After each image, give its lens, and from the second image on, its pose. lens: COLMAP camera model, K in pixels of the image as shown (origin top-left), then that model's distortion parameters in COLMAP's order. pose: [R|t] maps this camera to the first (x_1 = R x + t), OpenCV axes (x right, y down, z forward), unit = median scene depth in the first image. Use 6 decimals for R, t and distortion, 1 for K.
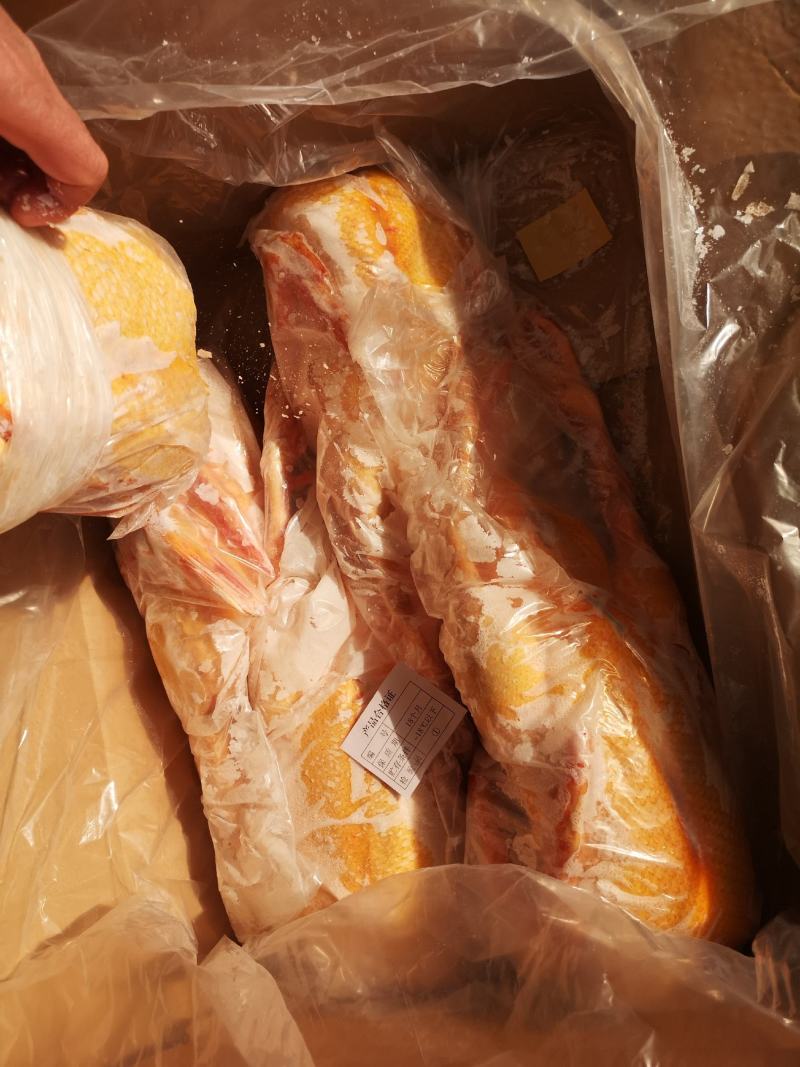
lens RADIAL K [[833.3, 0, 400.0], [0, 833.3, 533.5], [0, 0, 1]] dist [0.009925, -0.011485]
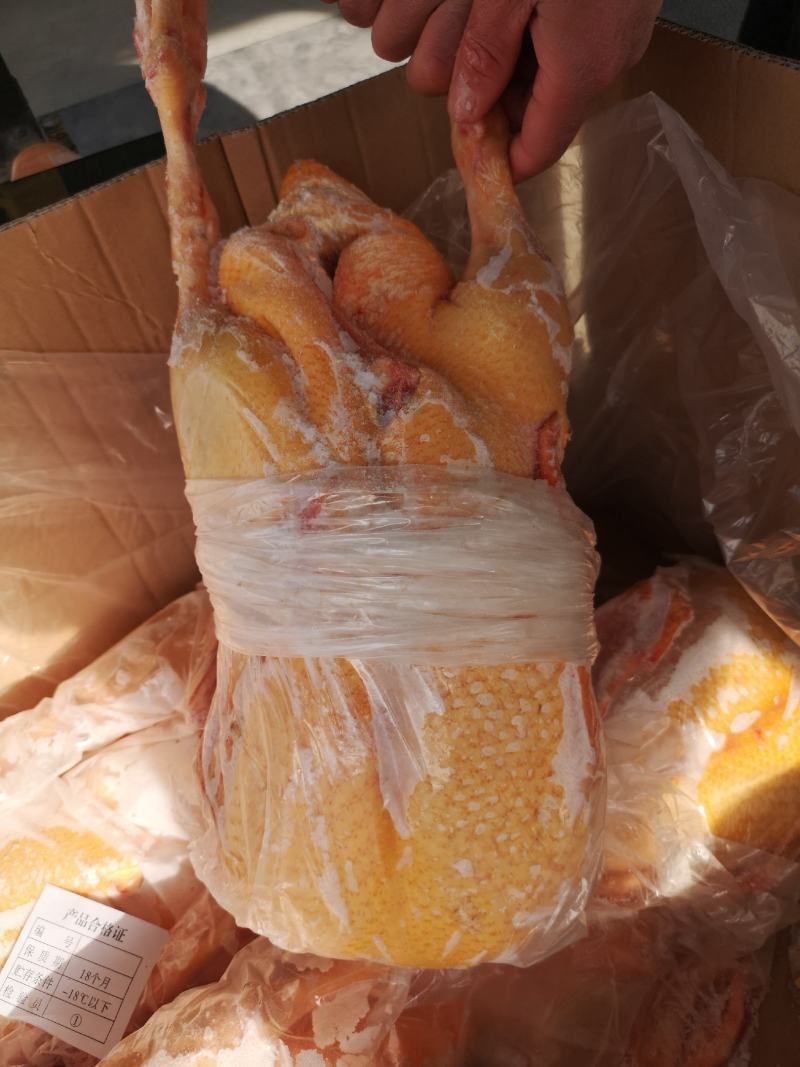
lens RADIAL K [[833.3, 0, 400.0], [0, 833.3, 533.5], [0, 0, 1]] dist [0.009925, -0.011485]
pose [[0.277966, 0.873778, -0.399058, 0.039838], [-0.945859, 0.321445, 0.044993, -0.171131], [0.167590, 0.364946, 0.915821, 0.254638]]
